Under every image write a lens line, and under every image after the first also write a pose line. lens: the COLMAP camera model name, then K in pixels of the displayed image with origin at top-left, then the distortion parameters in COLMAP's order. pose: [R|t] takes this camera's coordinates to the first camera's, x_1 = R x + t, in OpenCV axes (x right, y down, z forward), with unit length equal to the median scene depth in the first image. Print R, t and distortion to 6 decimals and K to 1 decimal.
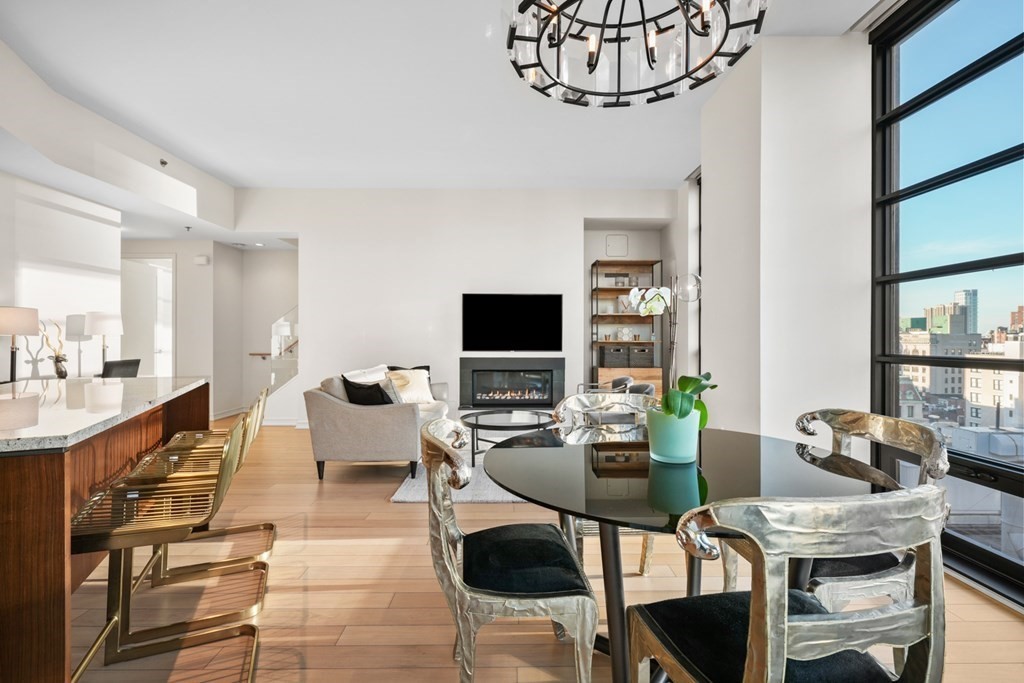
lens RADIAL K [[465.4, 0, 514.1], [0, 465.4, 338.1], [0, 0, 1]] dist [0.001708, -0.000127]
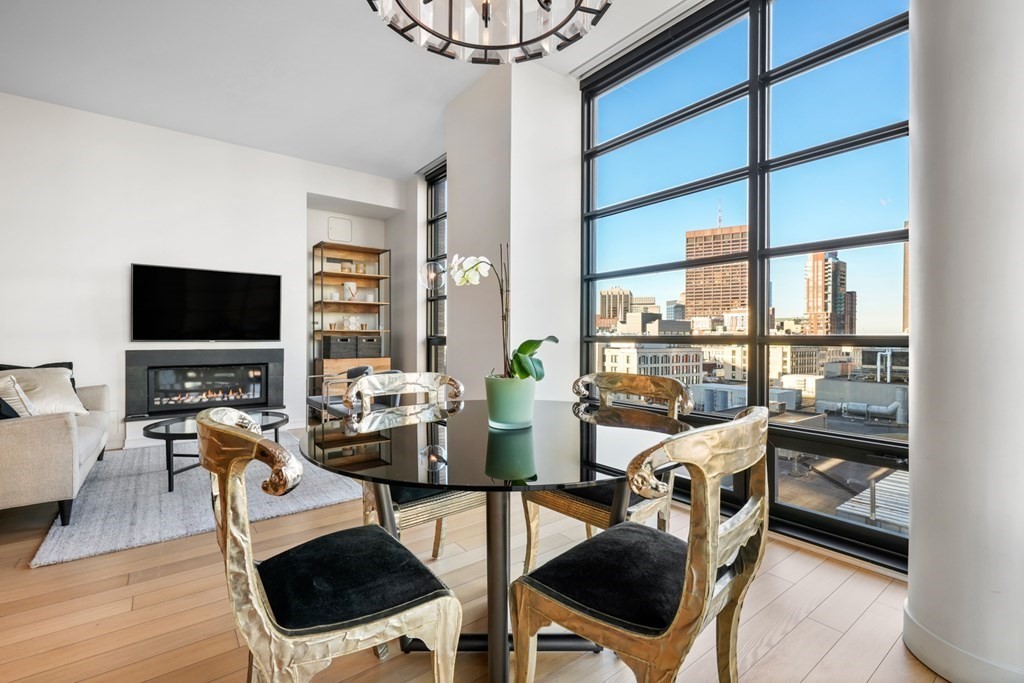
lens RADIAL K [[458.3, 0, 514.4], [0, 458.3, 338.8], [0, 0, 1]] dist [0.002619, 0.000239]
pose [[0.797826, -0.001689, 0.602885, -0.085247], [-0.001973, 0.999983, 0.005413, 0.024183], [-0.602885, -0.005508, 0.797809, 0.074037]]
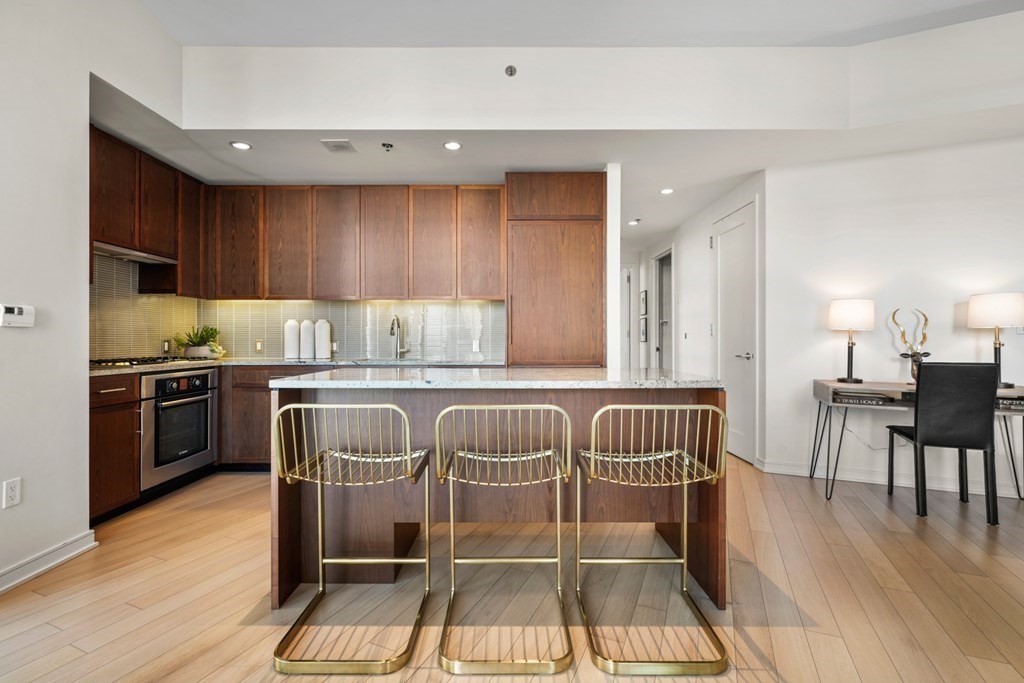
lens RADIAL K [[472.9, 0, 509.0], [0, 472.9, 336.5], [0, 0, 1]] dist [0.000852, 0.000165]
pose [[-0.409396, -0.007984, -0.912322, 0.062803], [-0.001471, 0.999966, -0.008091, 0.013627], [0.912356, -0.001970, -0.409394, 0.628647]]
